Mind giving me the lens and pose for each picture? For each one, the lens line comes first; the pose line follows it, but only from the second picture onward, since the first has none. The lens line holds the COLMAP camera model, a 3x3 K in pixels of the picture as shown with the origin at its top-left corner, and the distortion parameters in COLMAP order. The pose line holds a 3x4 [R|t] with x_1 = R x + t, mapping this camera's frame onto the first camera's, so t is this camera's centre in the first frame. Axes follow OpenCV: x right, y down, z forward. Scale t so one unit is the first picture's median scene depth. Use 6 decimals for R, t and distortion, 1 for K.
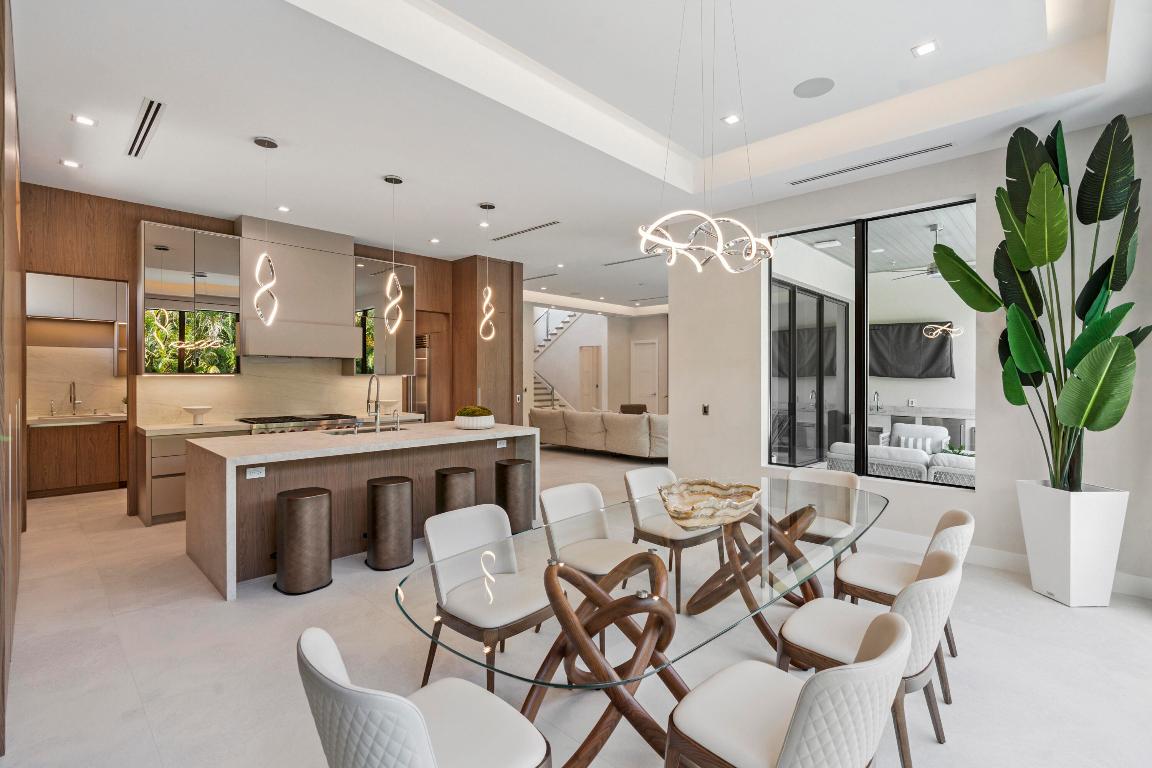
lens RADIAL K [[532.3, 0, 580.9], [0, 532.3, 373.6], [0, 0, 1]] dist [-0.010937, 0.000310]
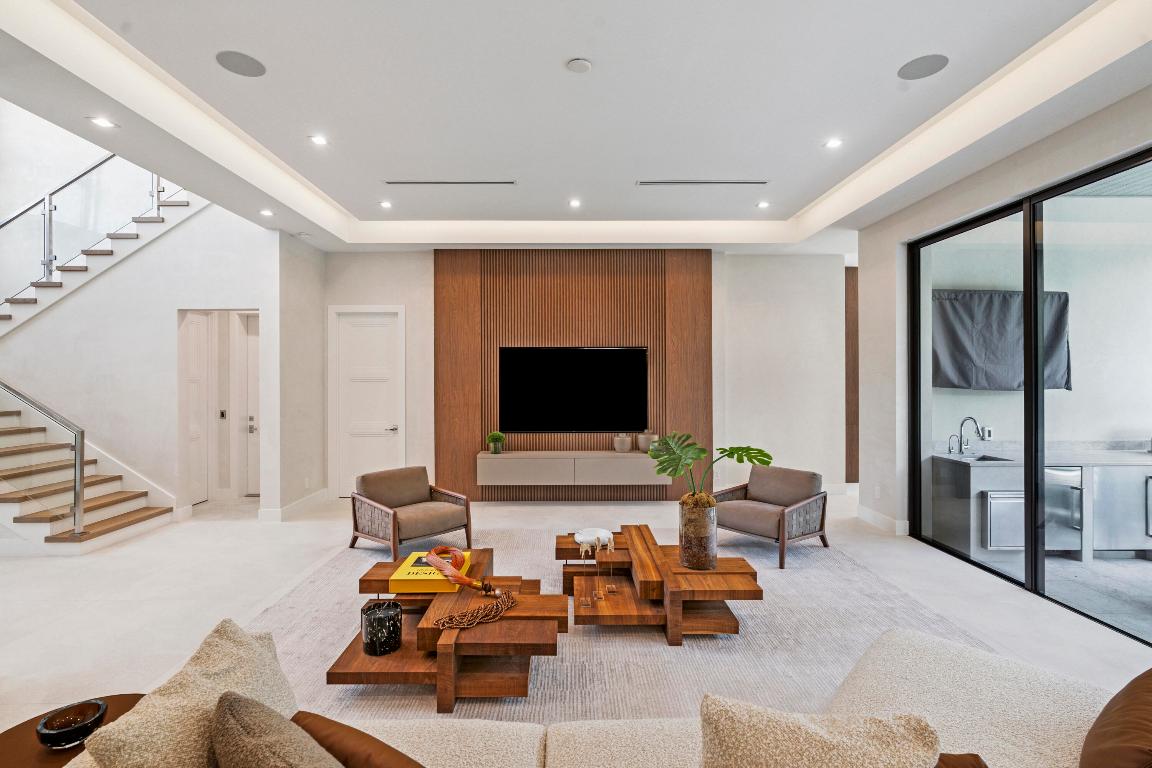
lens RADIAL K [[551.5, 0, 580.8], [0, 551.5, 379.1], [0, 0, 1]] dist [-0.000748, -0.000103]
pose [[0.723550, -0.009827, 0.690202, -0.099812], [0.004019, 0.999942, 0.010025, -0.010344], [-0.690260, -0.004479, 0.723547, 0.859524]]
